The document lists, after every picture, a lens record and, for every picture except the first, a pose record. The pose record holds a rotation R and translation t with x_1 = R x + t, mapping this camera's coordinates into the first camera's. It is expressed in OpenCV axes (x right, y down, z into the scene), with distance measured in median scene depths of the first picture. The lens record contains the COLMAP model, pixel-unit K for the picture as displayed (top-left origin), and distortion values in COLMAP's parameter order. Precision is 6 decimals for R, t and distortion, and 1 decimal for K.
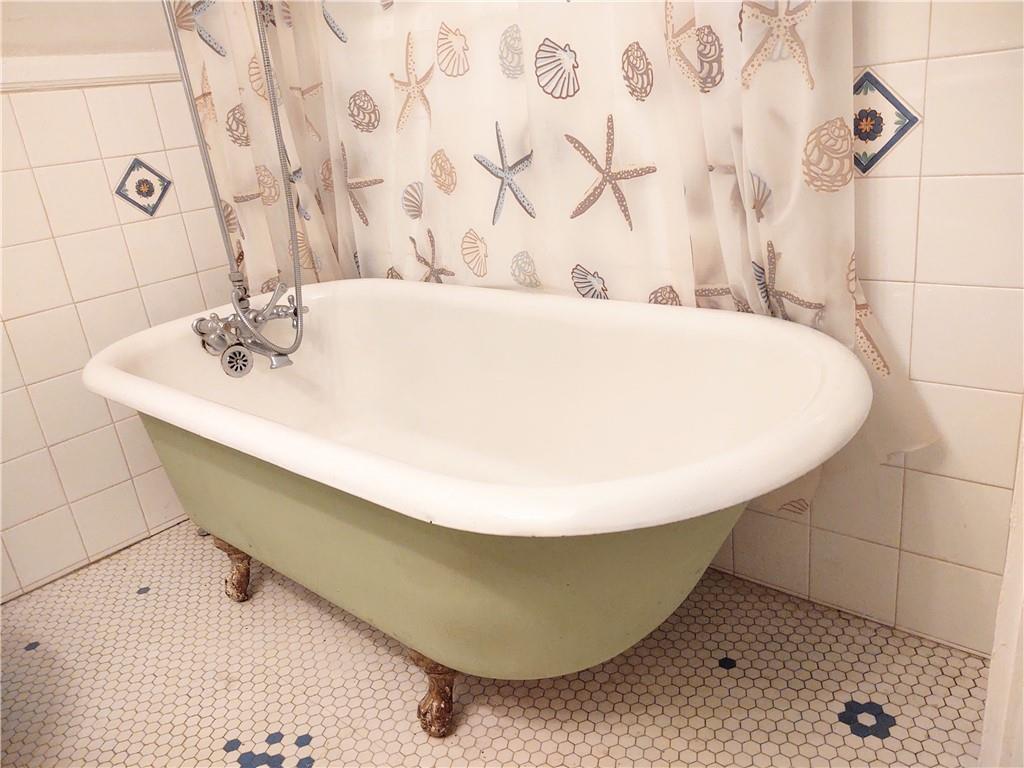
lens RADIAL K [[776.7, 0, 512.0], [0, 776.7, 384.0], [0, 0, 1]] dist [0.050916, -0.091446]
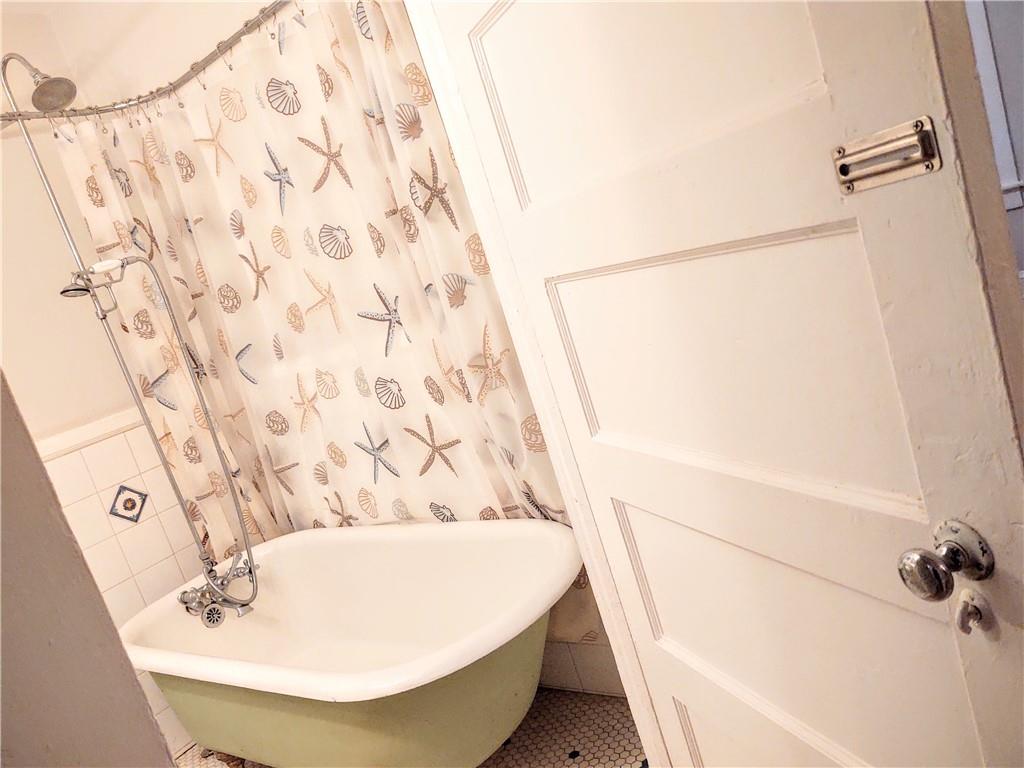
lens RADIAL K [[800.8, 0, 512.0], [0, 800.8, 384.0], [0, 0, 1]] dist [0.067964, -0.108786]
pose [[0.976915, -0.205111, 0.059724, 0.165232], [0.212779, 0.959140, -0.186481, -0.044456], [-0.019034, 0.194884, 0.980642, -0.499886]]
